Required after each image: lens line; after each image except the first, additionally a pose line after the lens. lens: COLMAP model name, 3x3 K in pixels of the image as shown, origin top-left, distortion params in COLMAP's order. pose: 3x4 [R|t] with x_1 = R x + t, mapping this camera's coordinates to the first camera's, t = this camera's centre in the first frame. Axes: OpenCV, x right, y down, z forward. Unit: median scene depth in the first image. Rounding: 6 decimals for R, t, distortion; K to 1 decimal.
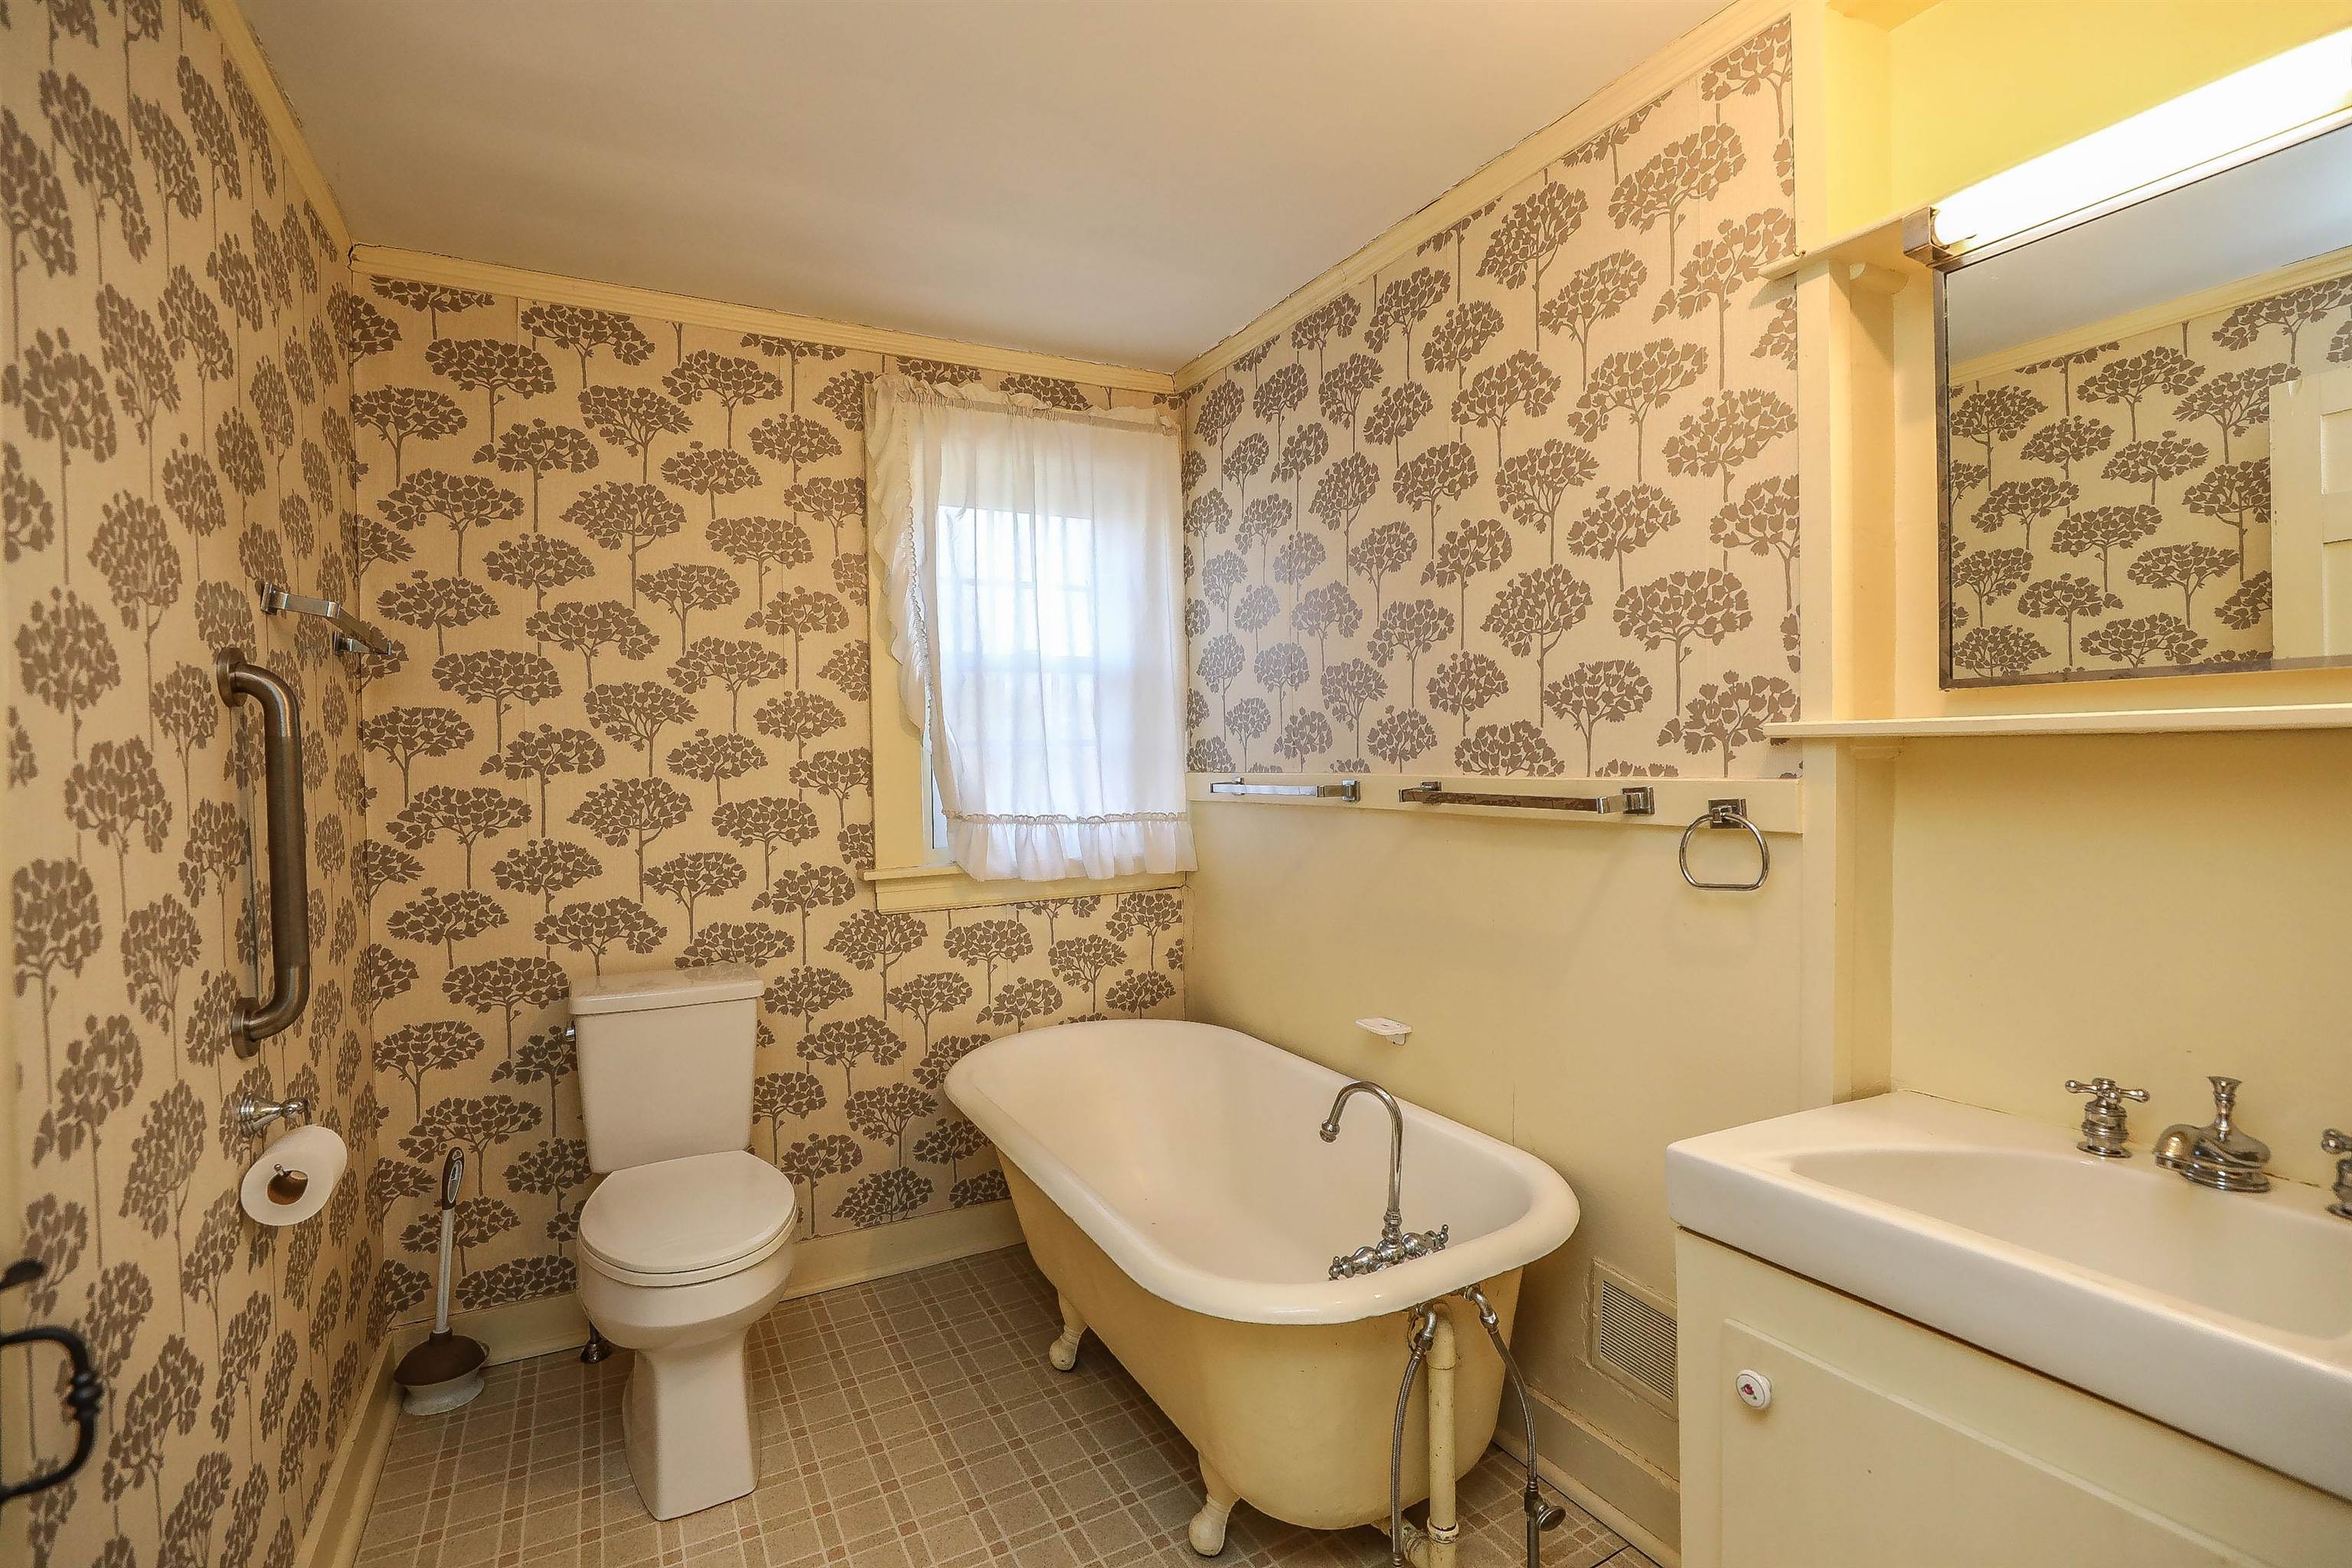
lens RADIAL K [[1072.1, 0, 1171.7], [0, 1072.1, 778.6], [0, 0, 1]] dist [-0.040835, 0.008221]
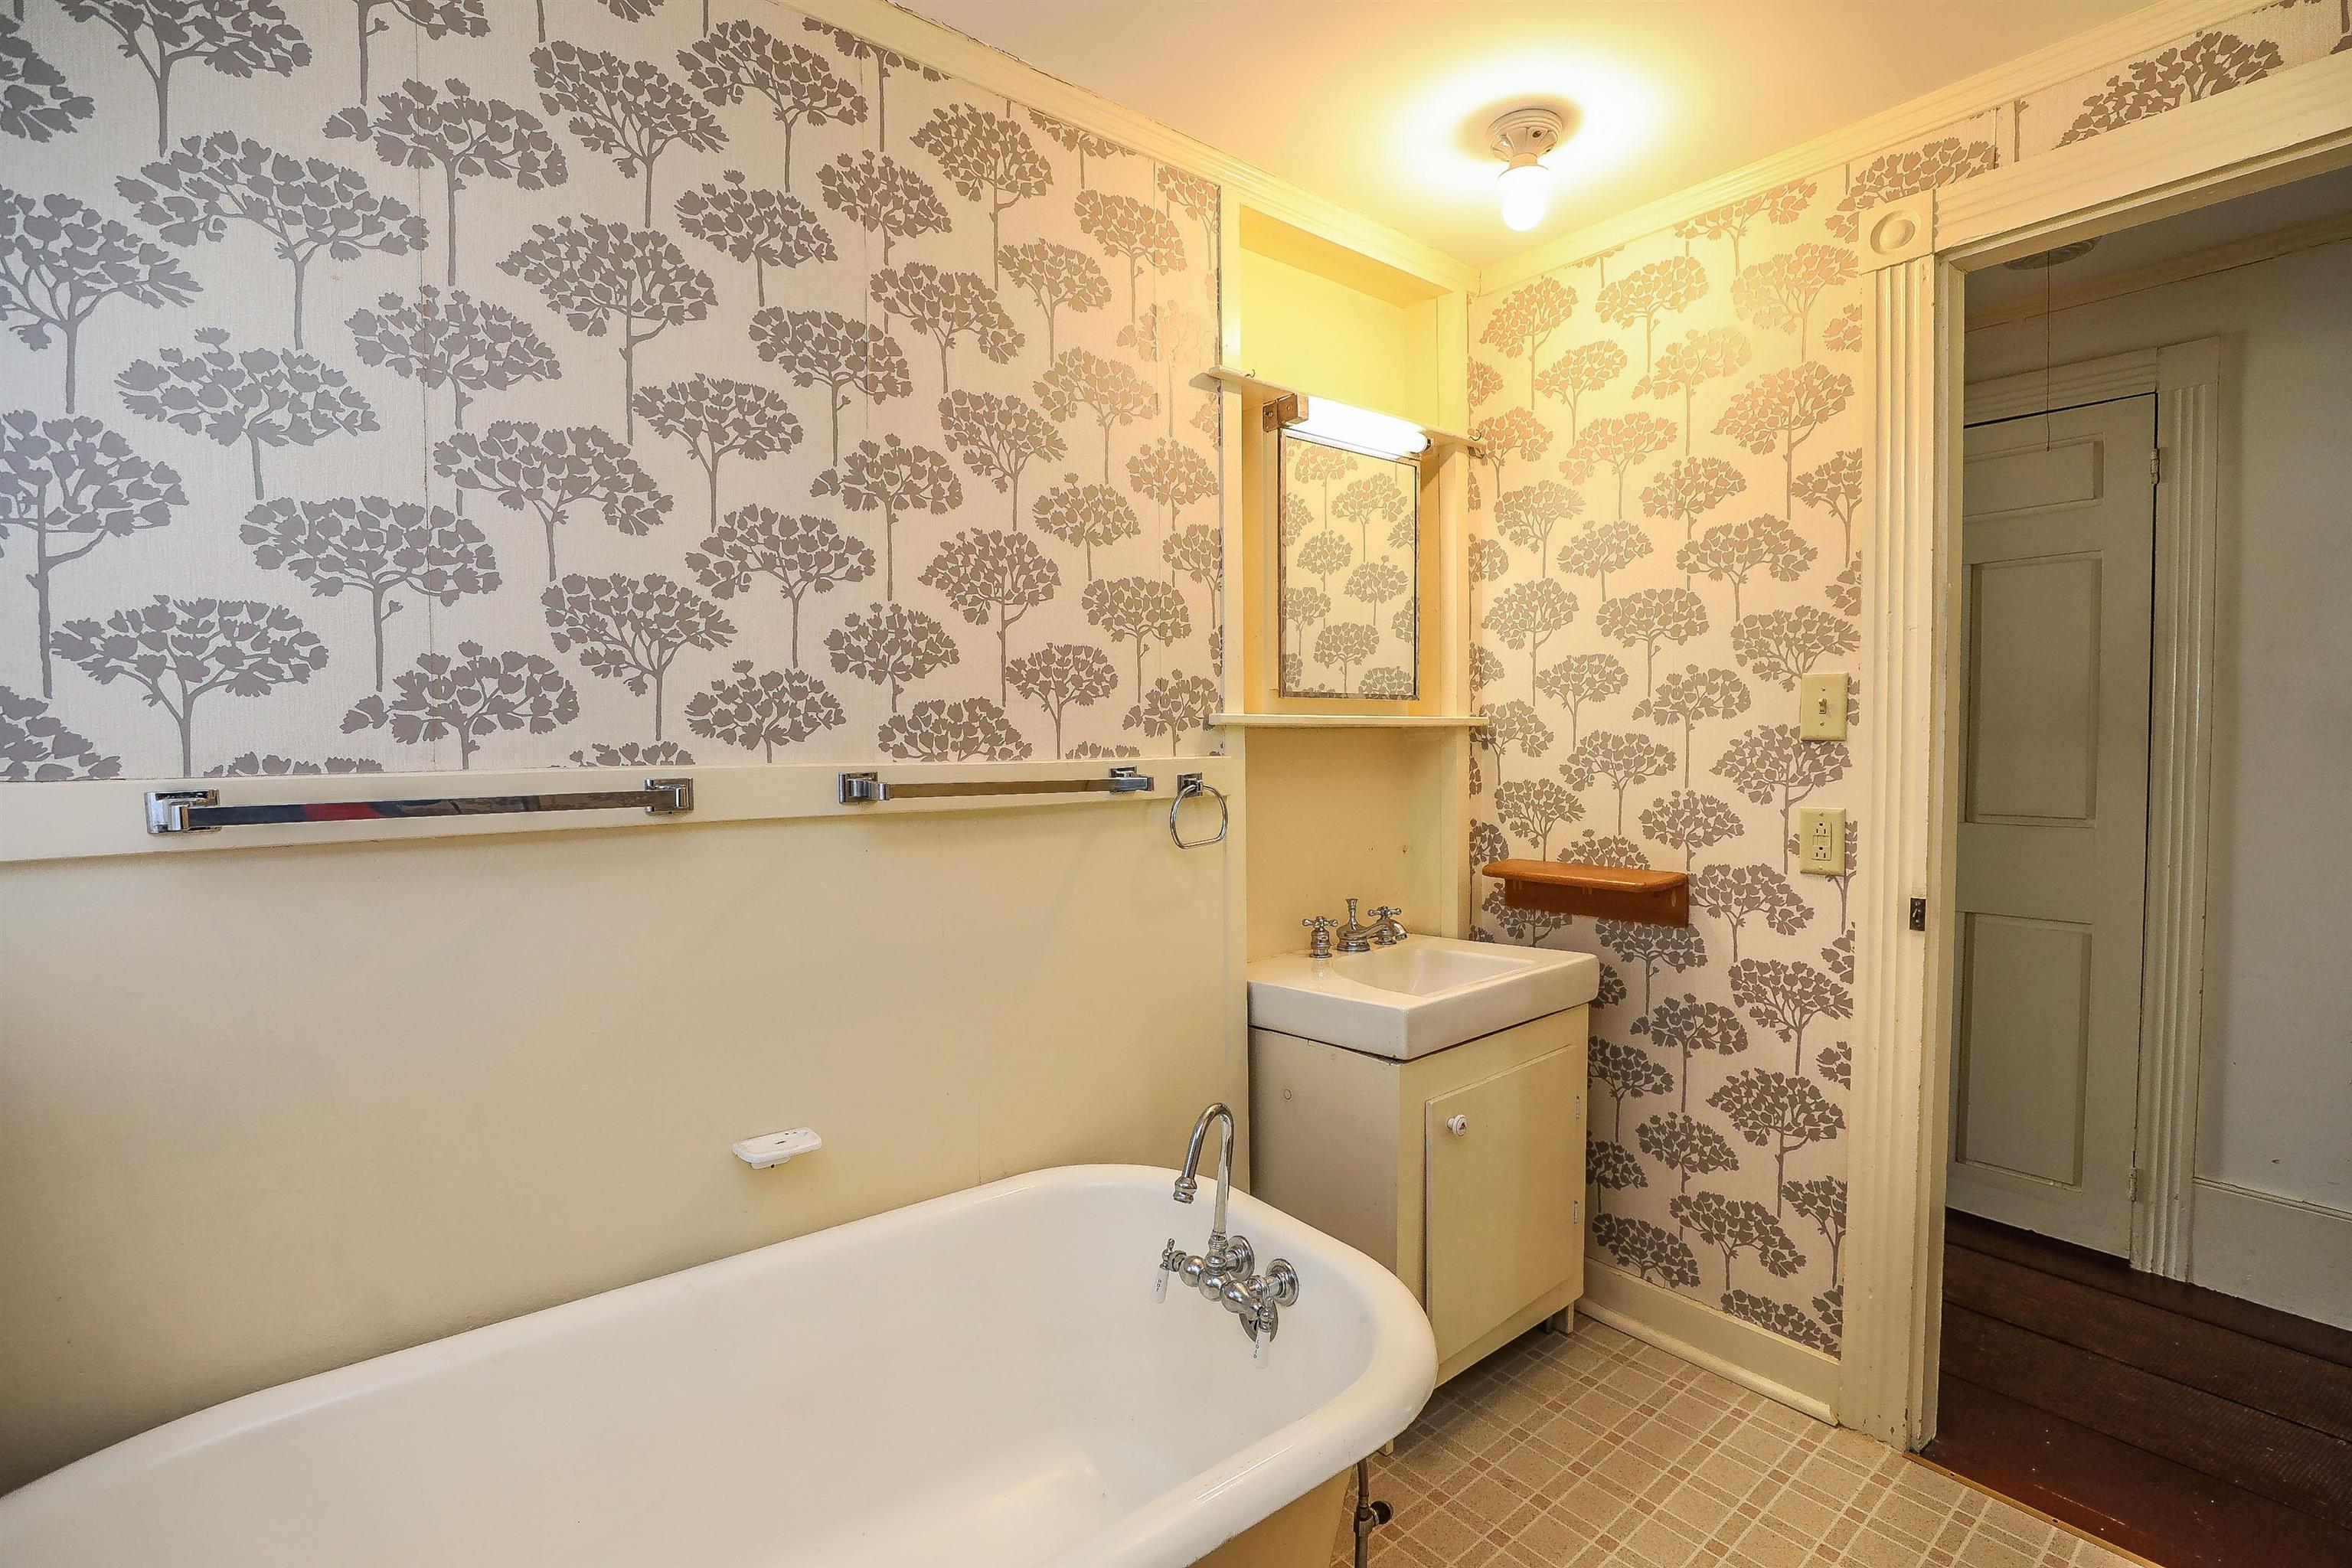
lens RADIAL K [[1072.1, 0, 1116.4], [0, 1072.1, 772.9], [0, 0, 1]] dist [-0.040835, 0.008221]
pose [[-0.165765, -0.018641, 0.985989, -0.562520], [0.027098, 0.999358, 0.023450, -0.010235], [-0.985793, 0.030606, -0.165153, 1.042923]]
